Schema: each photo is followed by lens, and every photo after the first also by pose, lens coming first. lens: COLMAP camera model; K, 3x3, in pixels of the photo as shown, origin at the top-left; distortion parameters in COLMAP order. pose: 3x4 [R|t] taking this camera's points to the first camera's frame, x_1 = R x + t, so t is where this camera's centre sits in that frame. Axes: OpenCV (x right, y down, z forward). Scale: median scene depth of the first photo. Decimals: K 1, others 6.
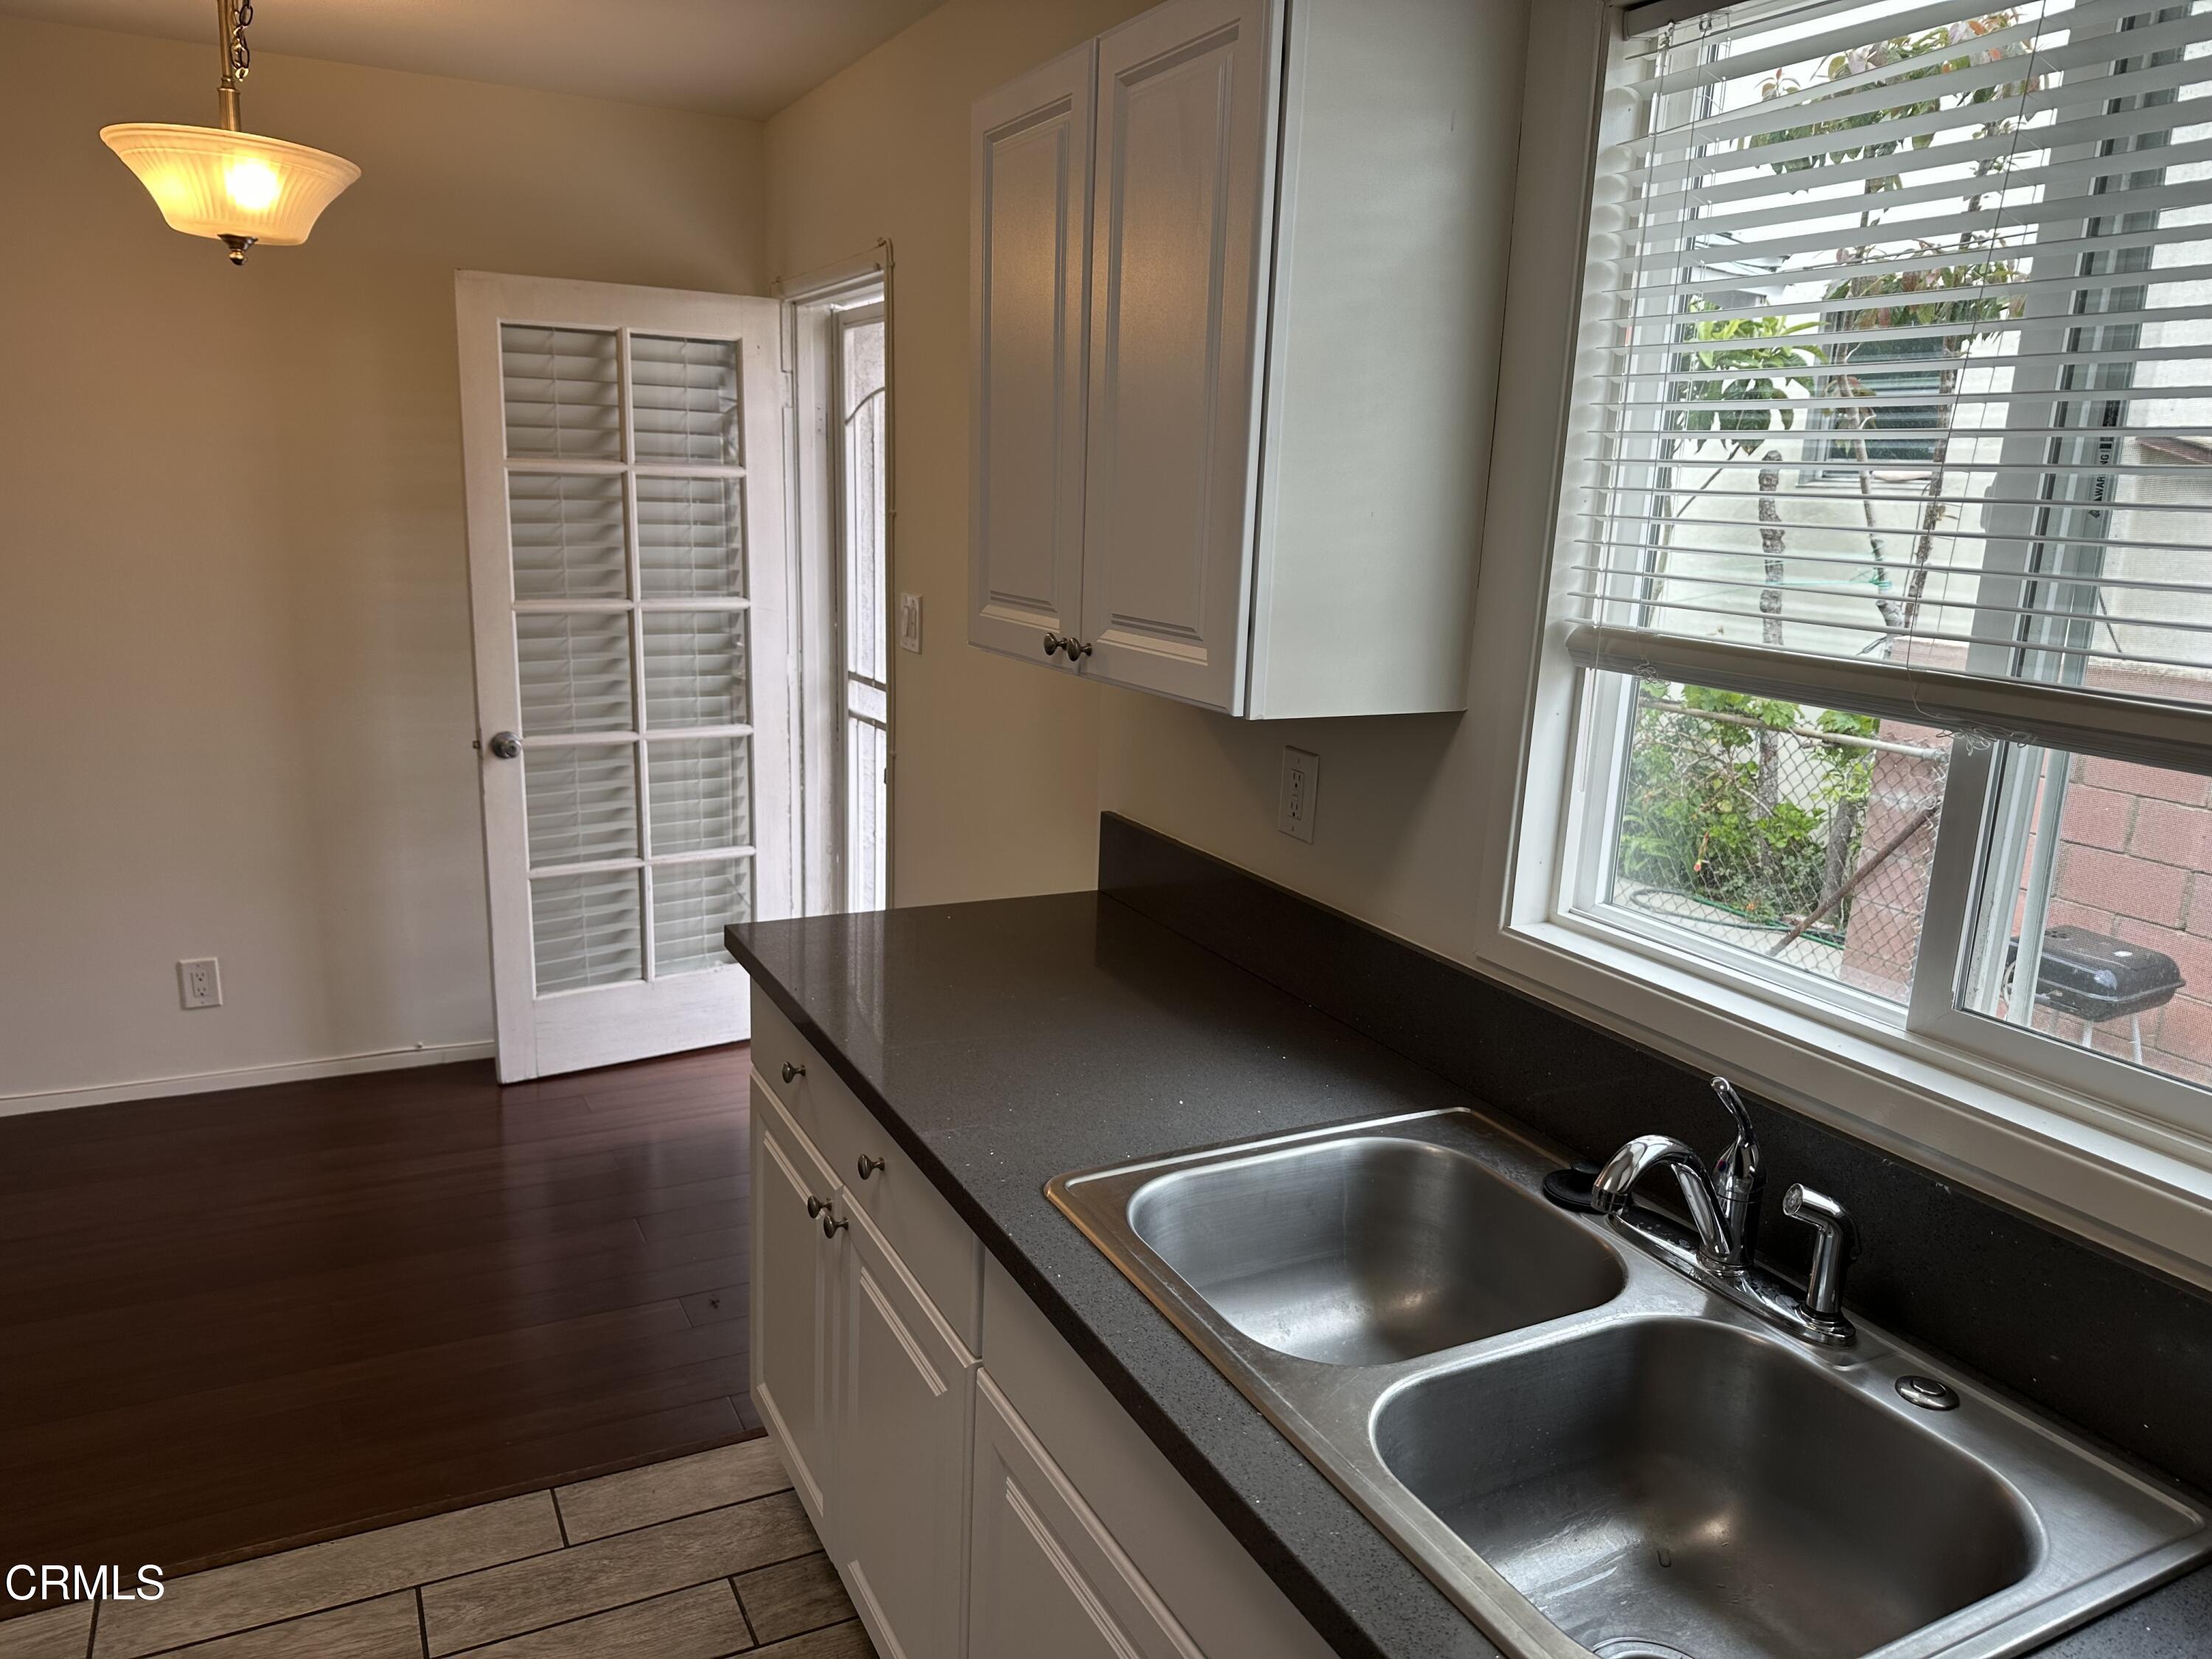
lens RADIAL K [[1543.3, 0, 1107.6], [0, 1543.3, 829.7], [0, 0, 1]] dist [0.056756, -0.065708]
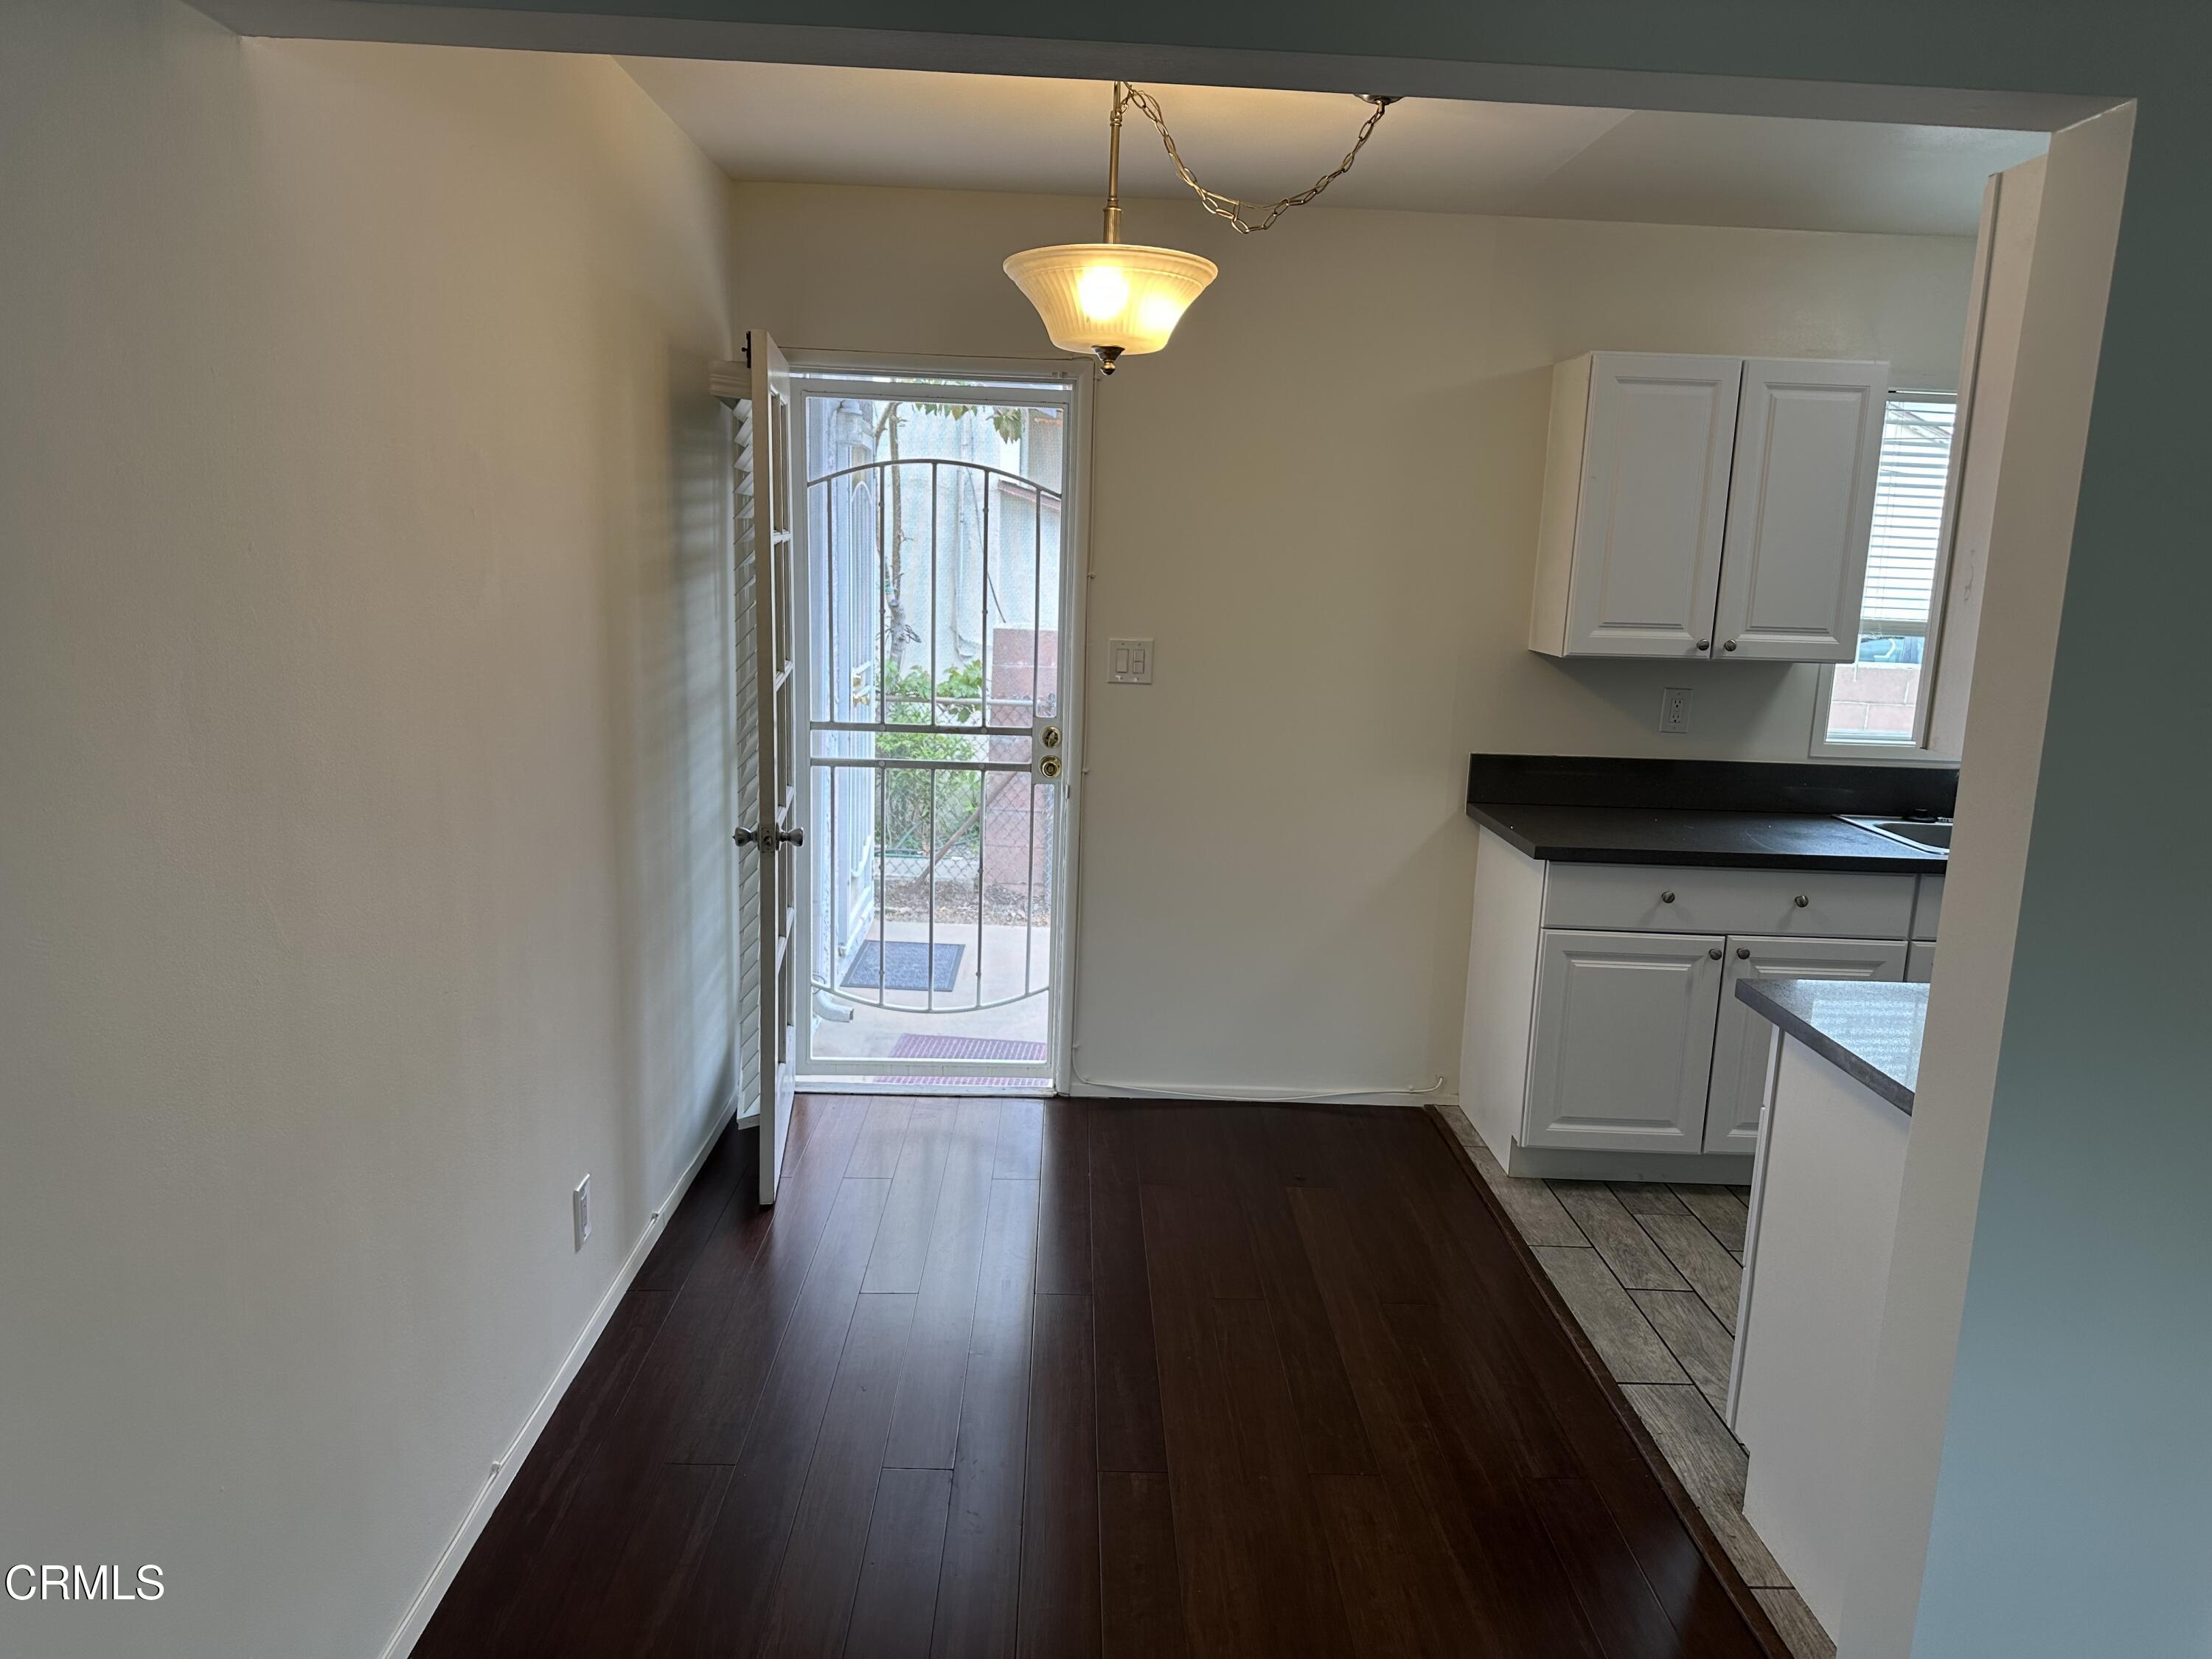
lens RADIAL K [[1543.3, 0, 1096.7], [0, 1543.3, 843.2], [0, 0, 1]] dist [0.056756, -0.065708]
pose [[0.452175, -0.195520, 0.870235, -1.965013], [0.176203, 0.976031, 0.127734, -0.239641], [-0.874351, 0.095580, 0.475788, 0.691033]]
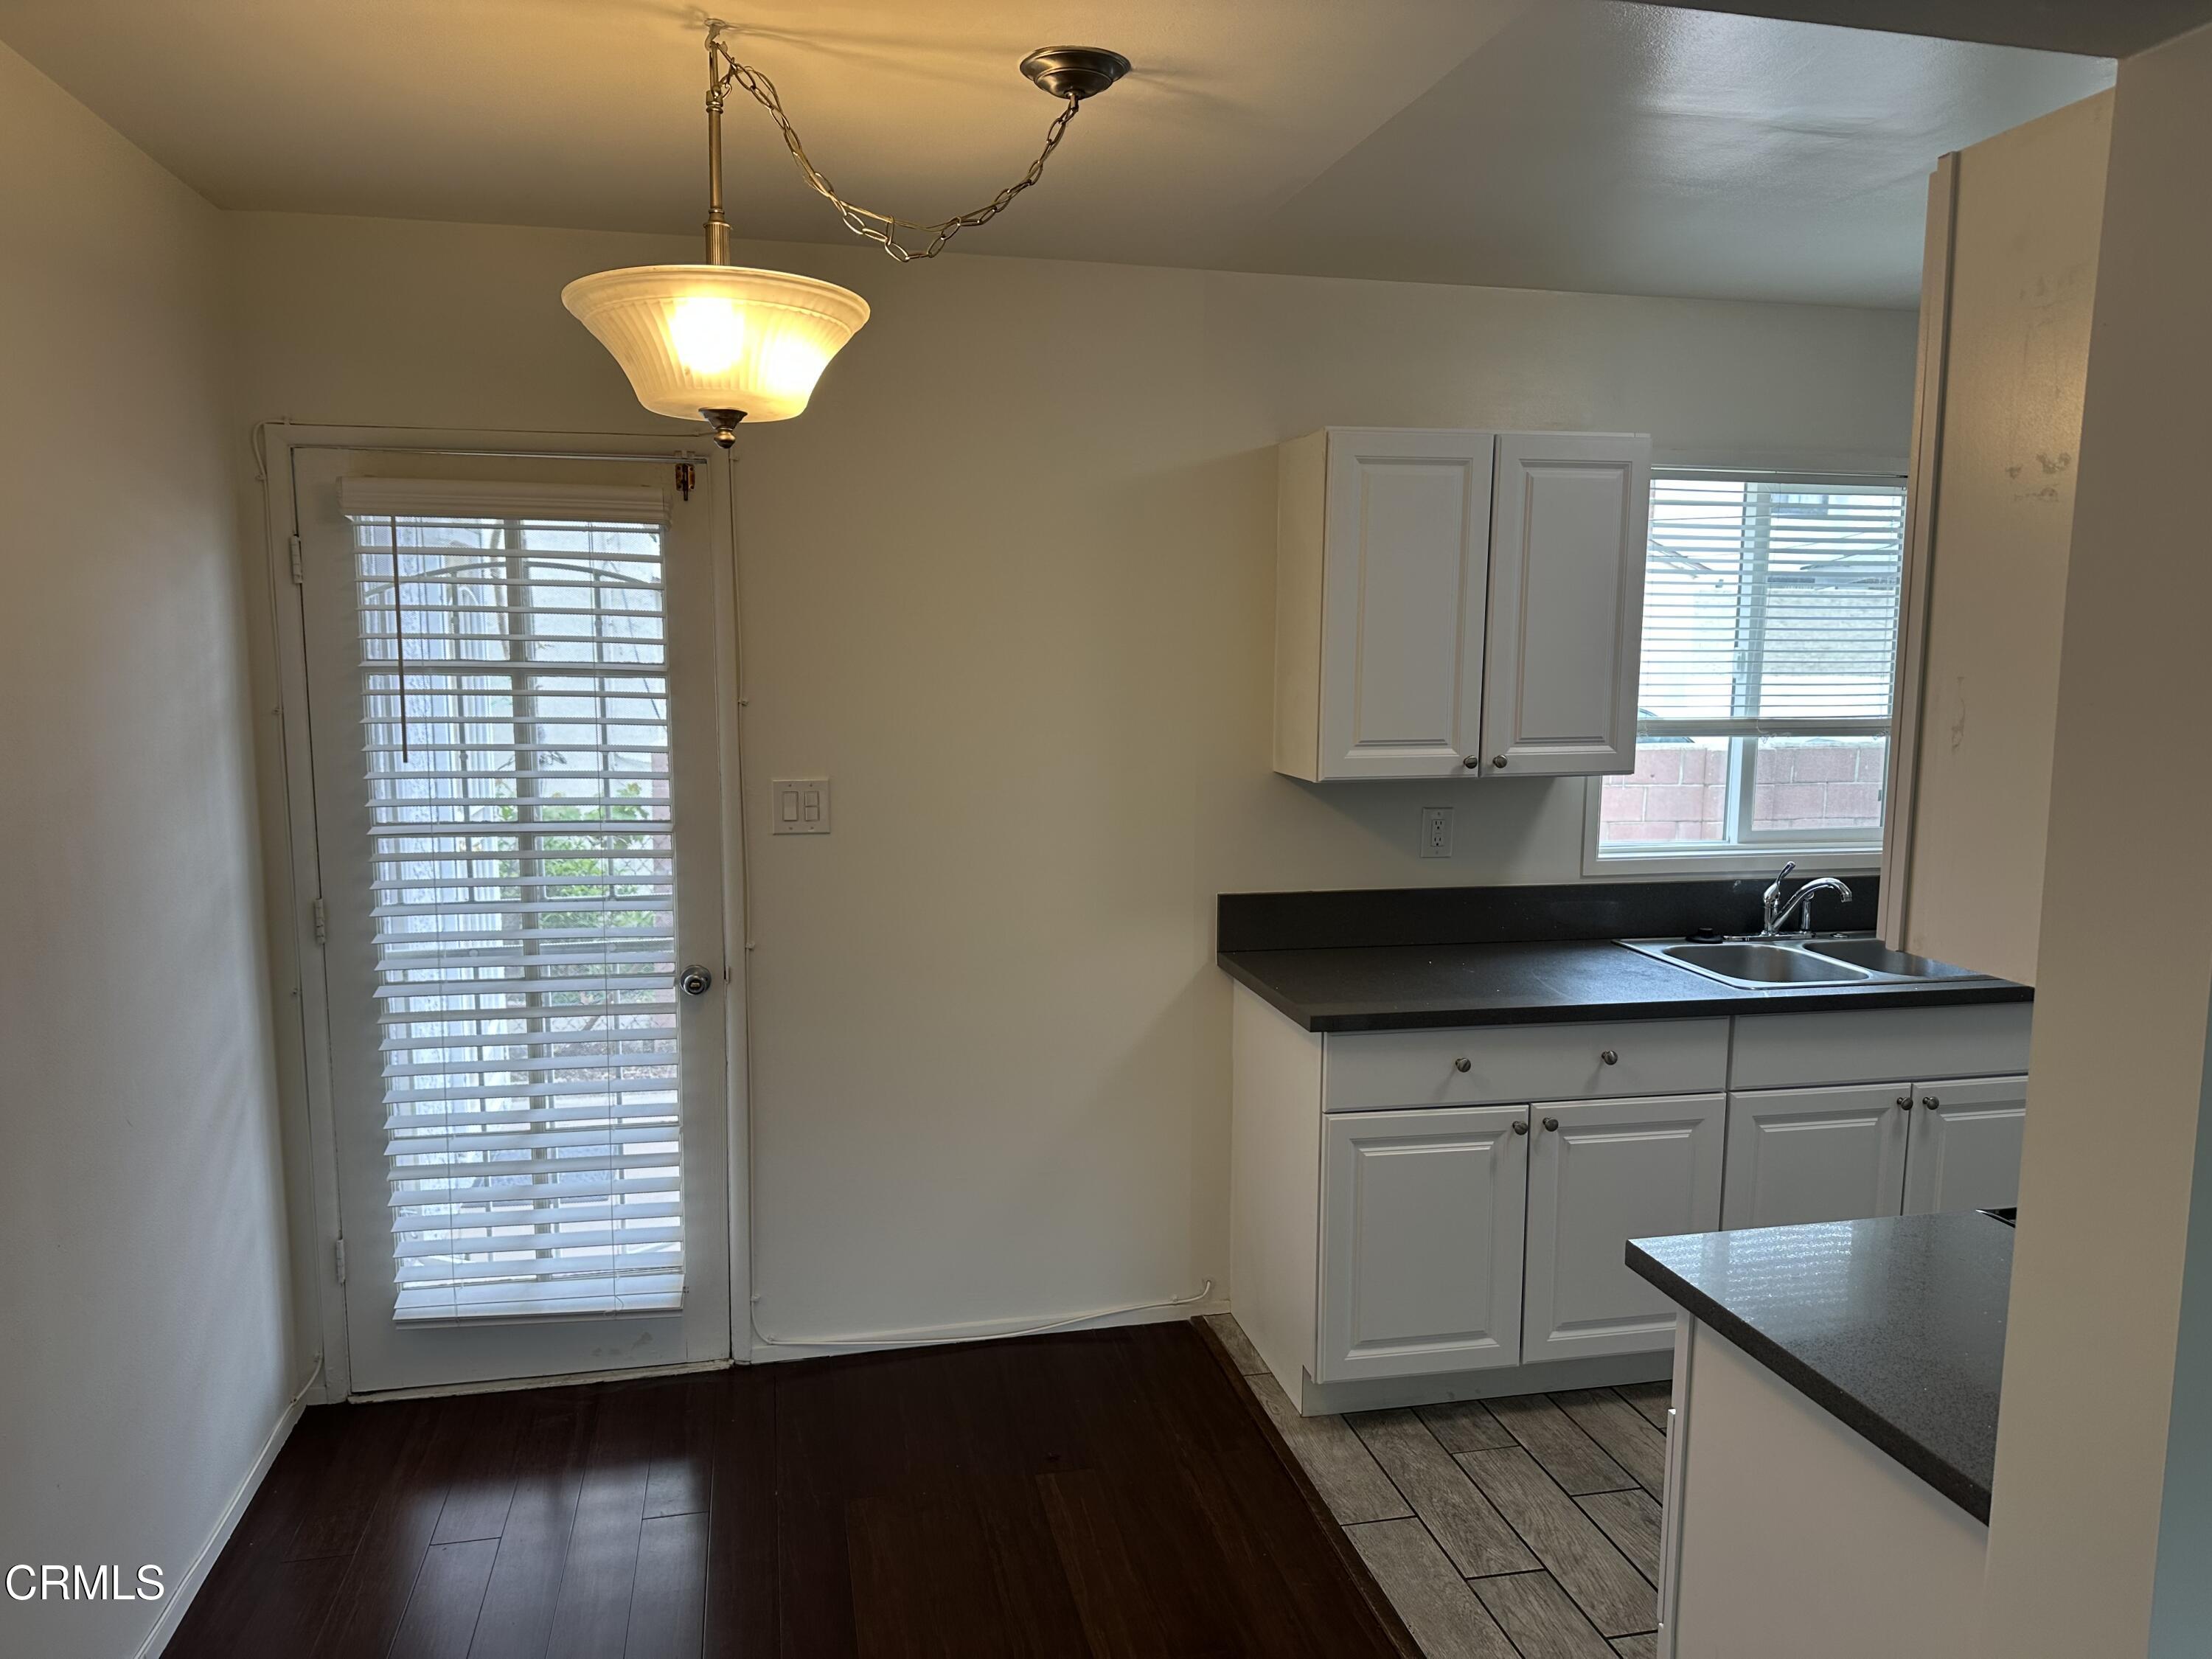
lens RADIAL K [[1543.3, 0, 1103.2], [0, 1543.3, 850.7], [0, 0, 1]] dist [0.056756, -0.065708]
pose [[0.265470, -0.172461, 0.948569, -1.609535], [0.213322, 0.969992, 0.116656, -0.282746], [-0.940223, 0.171382, 0.294293, 0.820055]]
